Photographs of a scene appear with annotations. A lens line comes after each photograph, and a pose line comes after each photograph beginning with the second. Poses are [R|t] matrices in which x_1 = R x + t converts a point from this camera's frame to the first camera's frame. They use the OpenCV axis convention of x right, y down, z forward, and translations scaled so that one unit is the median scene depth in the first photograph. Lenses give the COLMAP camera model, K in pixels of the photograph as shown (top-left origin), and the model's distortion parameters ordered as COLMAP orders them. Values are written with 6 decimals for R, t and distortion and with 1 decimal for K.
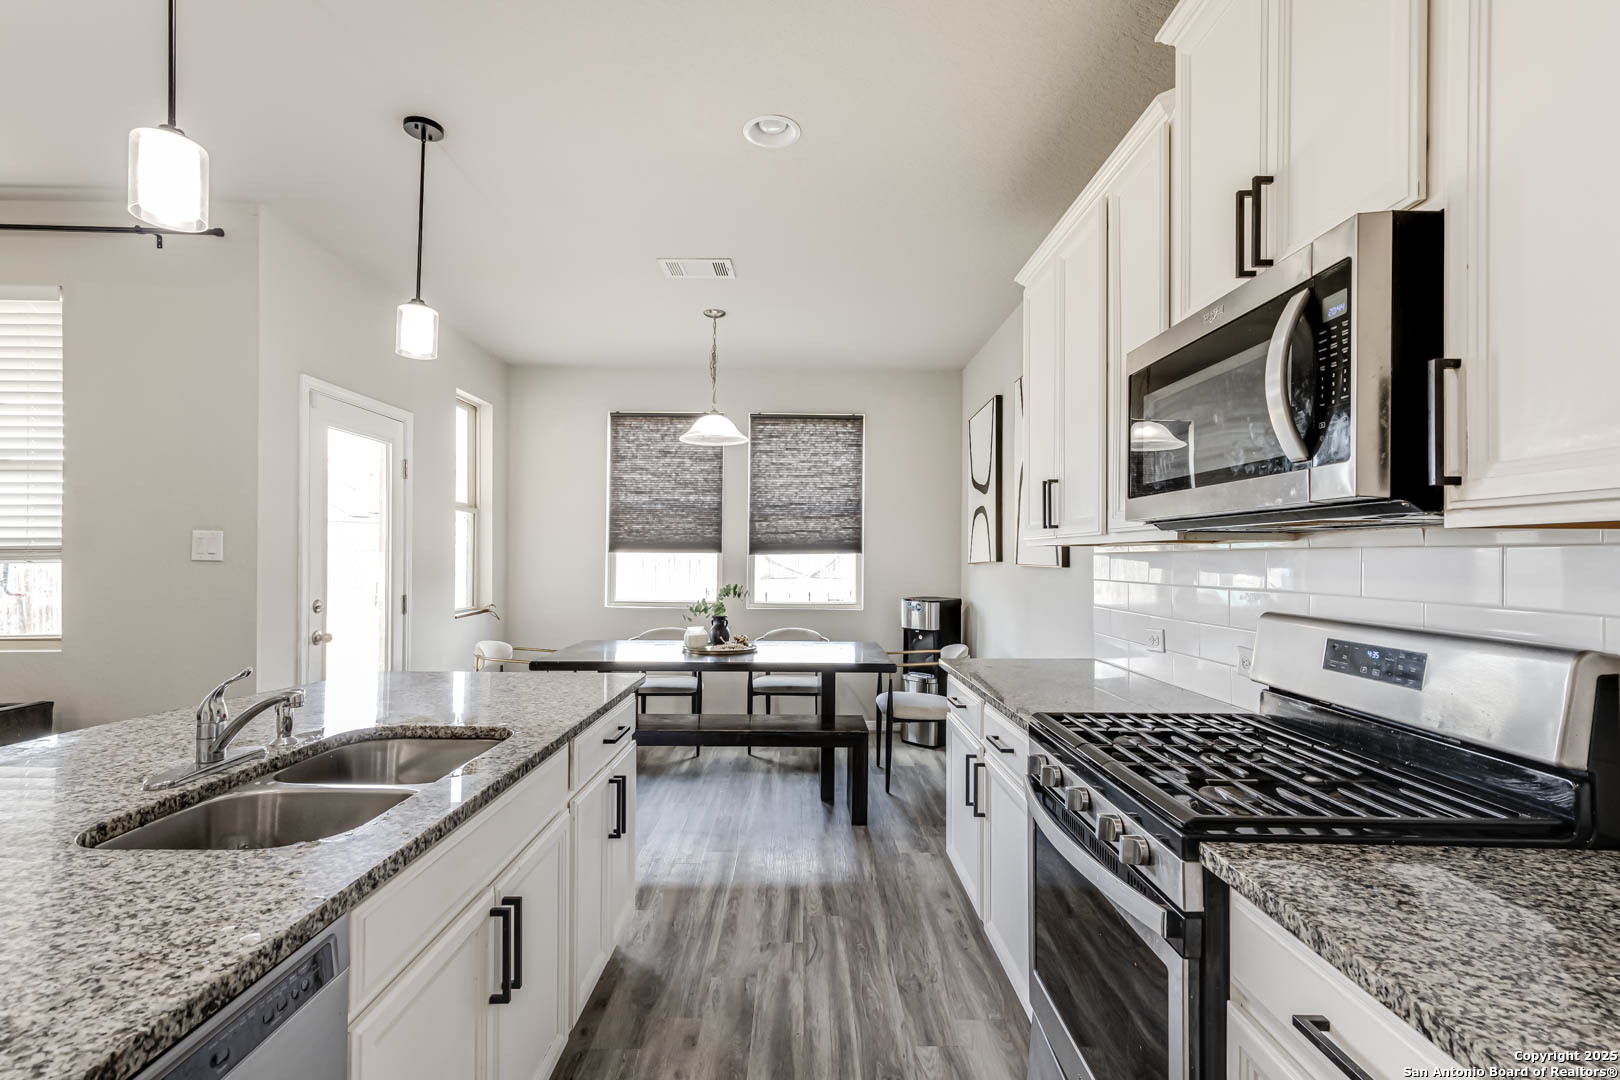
lens RADIAL K [[750.4, 0, 809.4], [0, 750.4, 546.9], [0, 0, 1]] dist [0.014240, 0.000298]
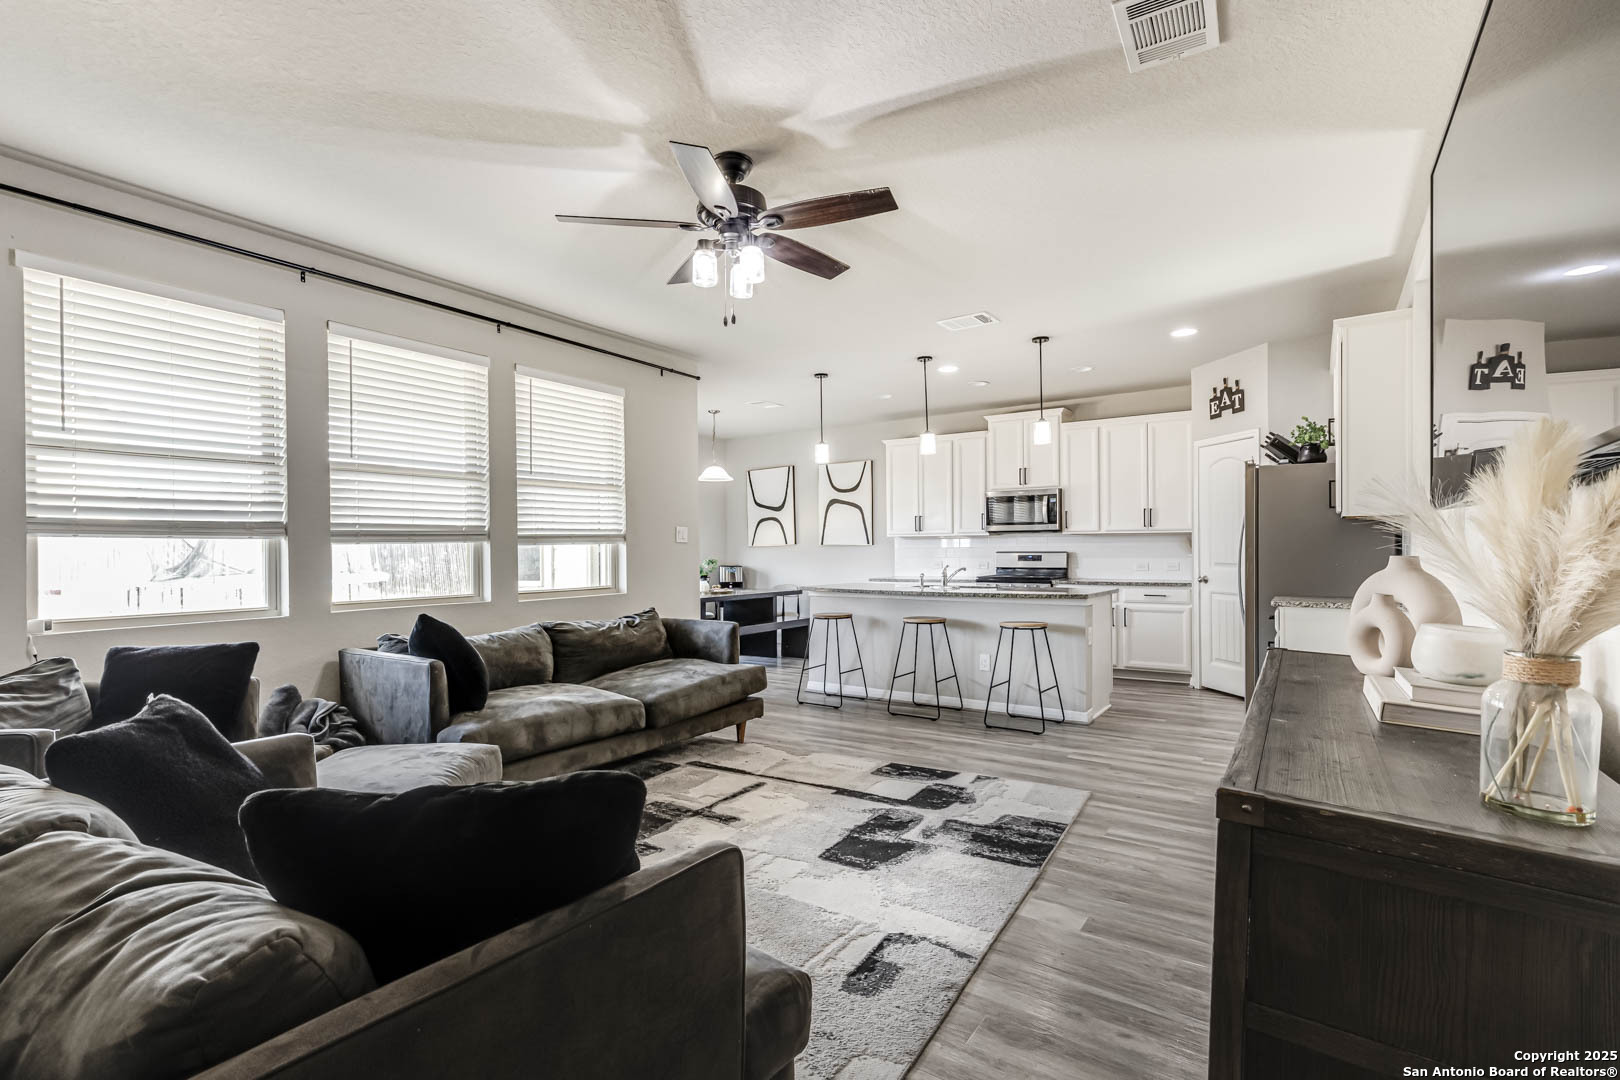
lens RADIAL K [[771.9, 0, 811.7], [0, 771.9, 545.6], [0, 0, 1]] dist [0.010692, -0.000004]
pose [[0.557331, -0.004488, 0.830278, -1.242778], [-0.000980, 0.999981, 0.006063, 0.007992], [-0.830290, -0.004193, 0.557316, -0.207687]]
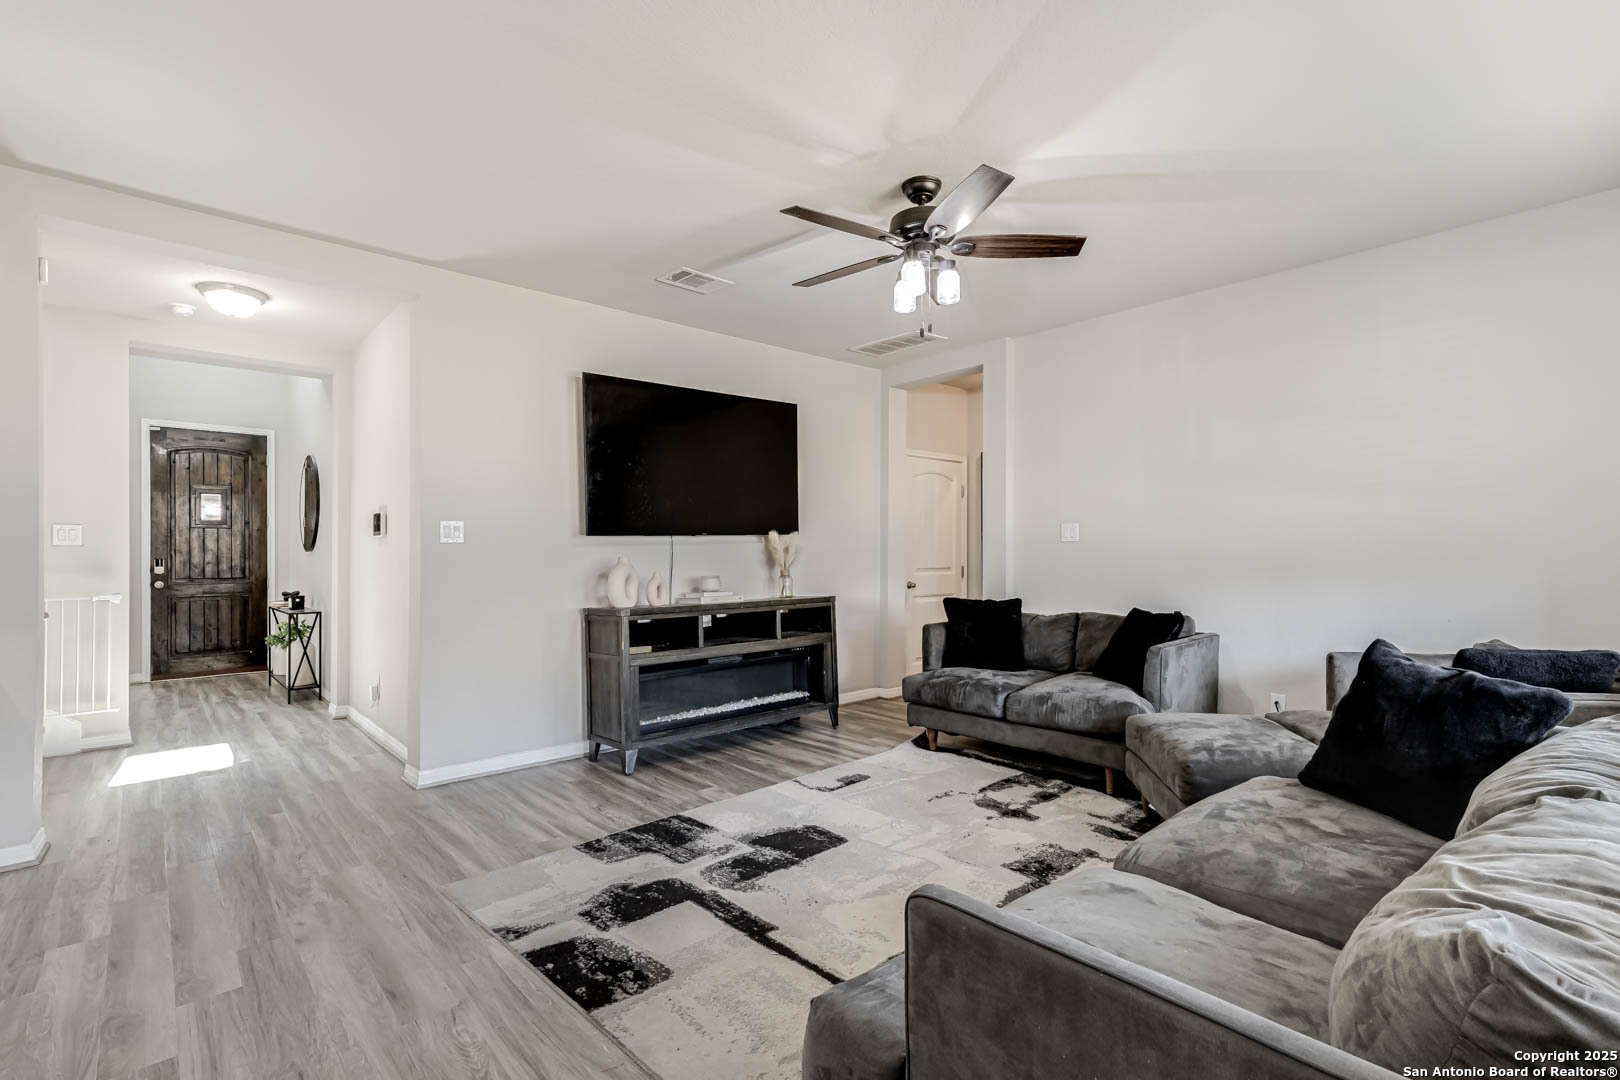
lens RADIAL K [[752.8, 0, 805.4], [0, 752.8, 549.3], [0, 0, 1]] dist [0.010075, -0.000008]
pose [[-0.749819, -0.002041, -0.661640, -0.376753], [0.007849, 0.999897, -0.011980, 0.018540], [0.661597, -0.014176, -0.749726, 0.508223]]
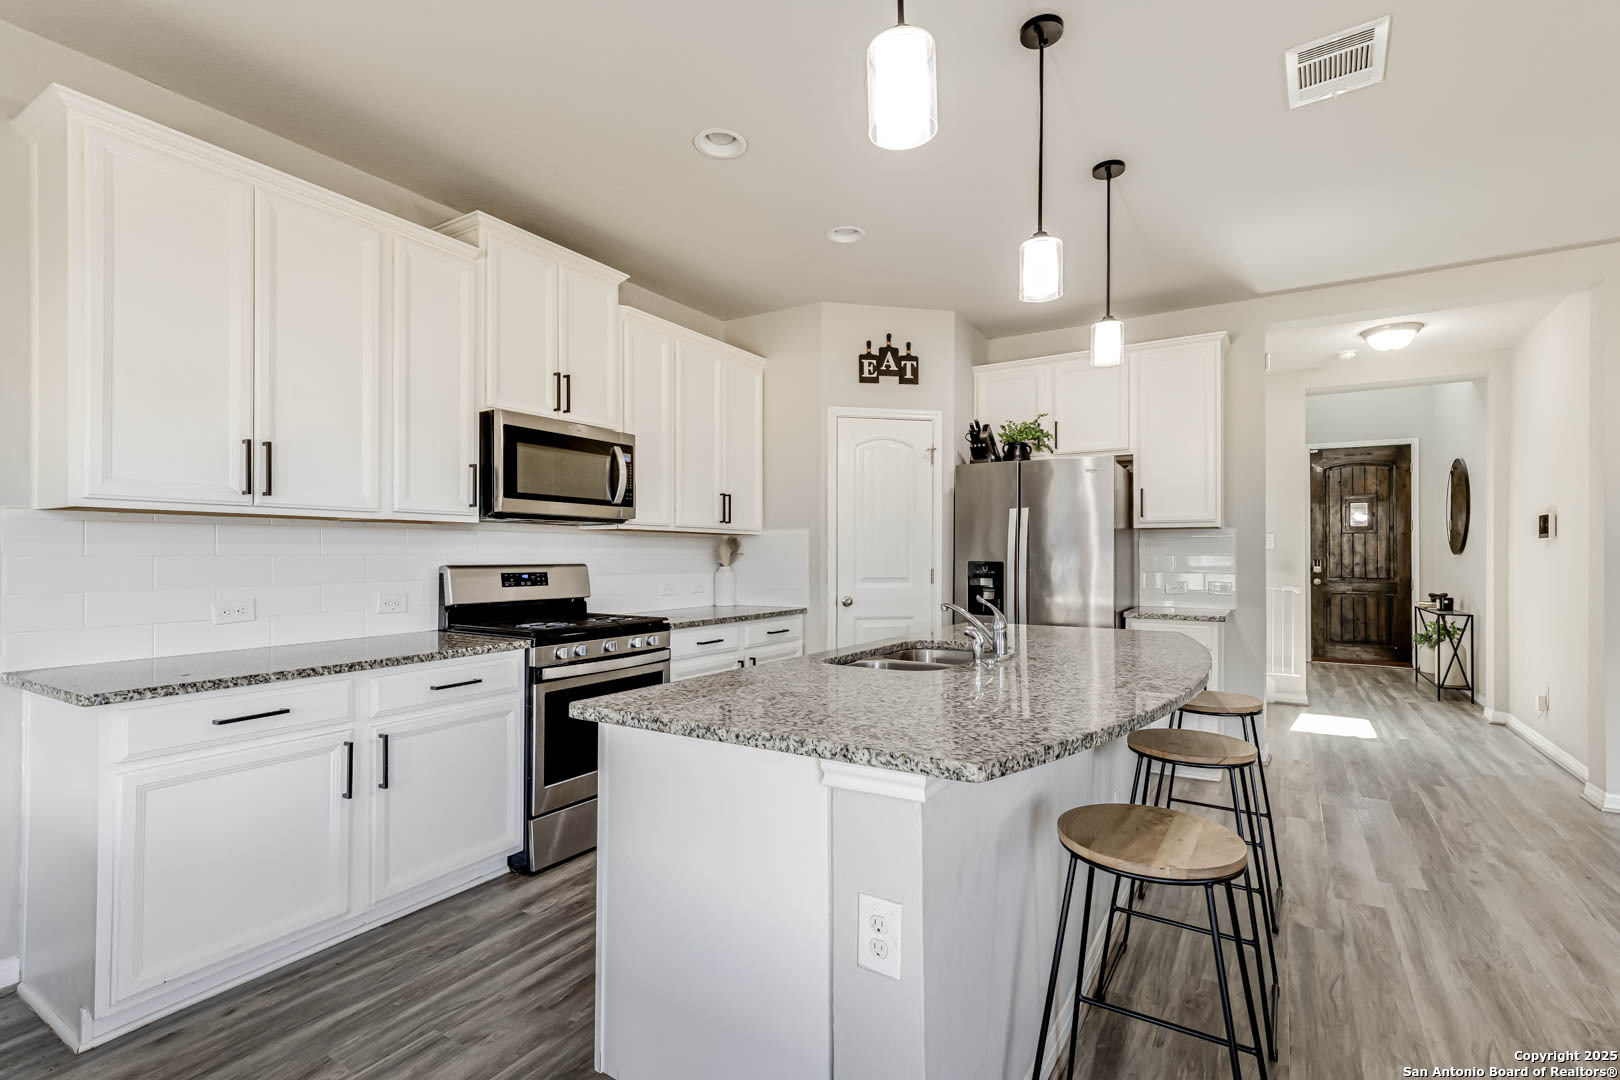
lens RADIAL K [[750.4, 0, 809.4], [0, 750.4, 546.9], [0, 0, 1]] dist [0.014240, 0.000298]
pose [[-0.850276, 0.000484, 0.526336, -0.335250], [-0.010106, 0.999800, -0.017245, 0.021153], [-0.526240, -0.019982, -0.850102, 0.668364]]
